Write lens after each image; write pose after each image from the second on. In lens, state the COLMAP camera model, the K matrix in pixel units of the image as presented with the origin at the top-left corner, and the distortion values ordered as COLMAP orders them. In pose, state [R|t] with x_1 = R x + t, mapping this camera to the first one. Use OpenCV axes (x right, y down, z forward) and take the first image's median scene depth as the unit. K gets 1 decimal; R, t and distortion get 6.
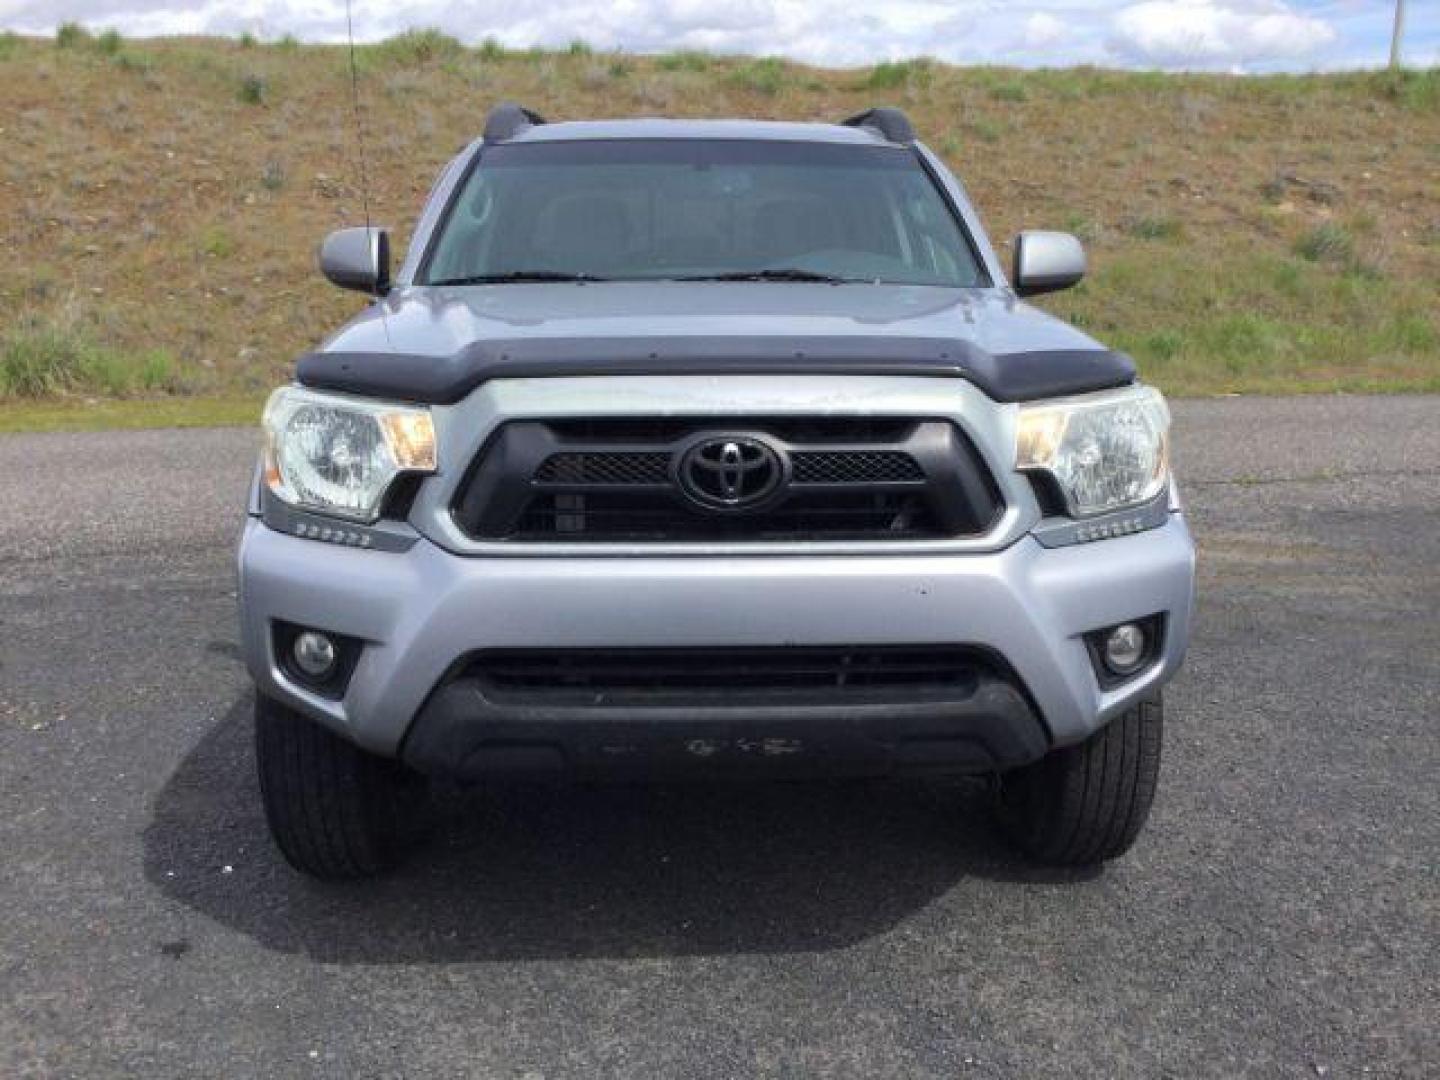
lens RADIAL K [[1324.3, 0, 720.0], [0, 1324.3, 540.0], [0, 0, 1]] dist [0.088035, -0.169579]
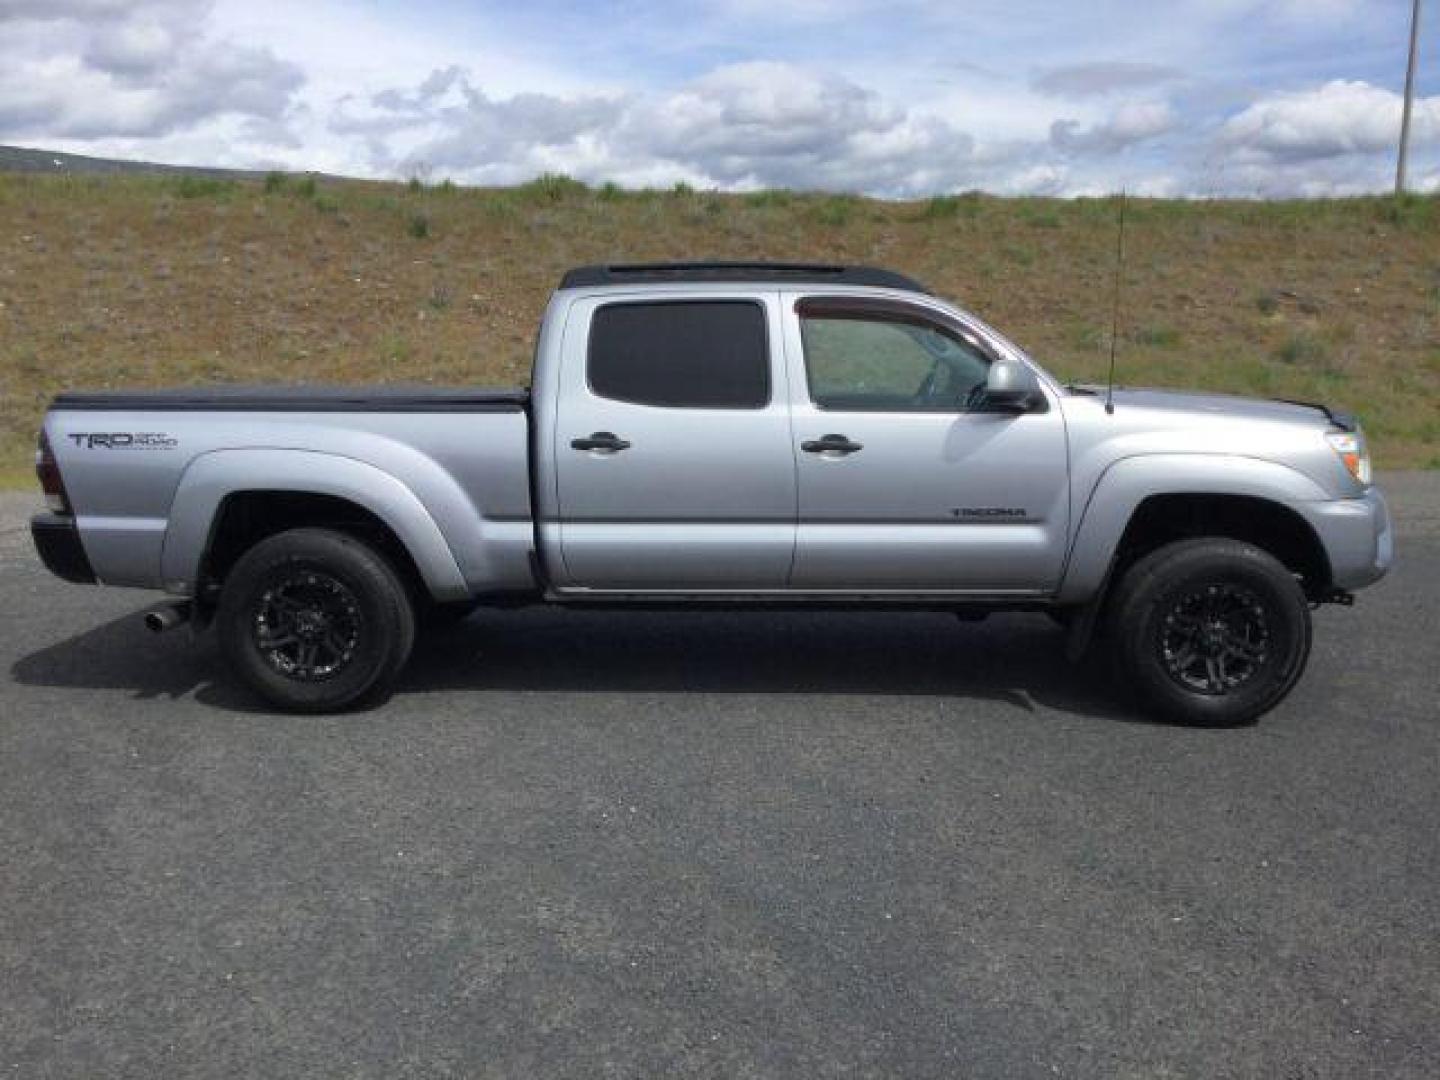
lens RADIAL K [[1324.3, 0, 720.0], [0, 1324.3, 540.0], [0, 0, 1]] dist [0.088035, -0.169579]
pose [[0.996541, 0.013021, -0.082079, 0.034702], [-0.018688, 0.997465, -0.068660, 0.035365], [0.080977, 0.069956, 0.994258, -0.193753]]
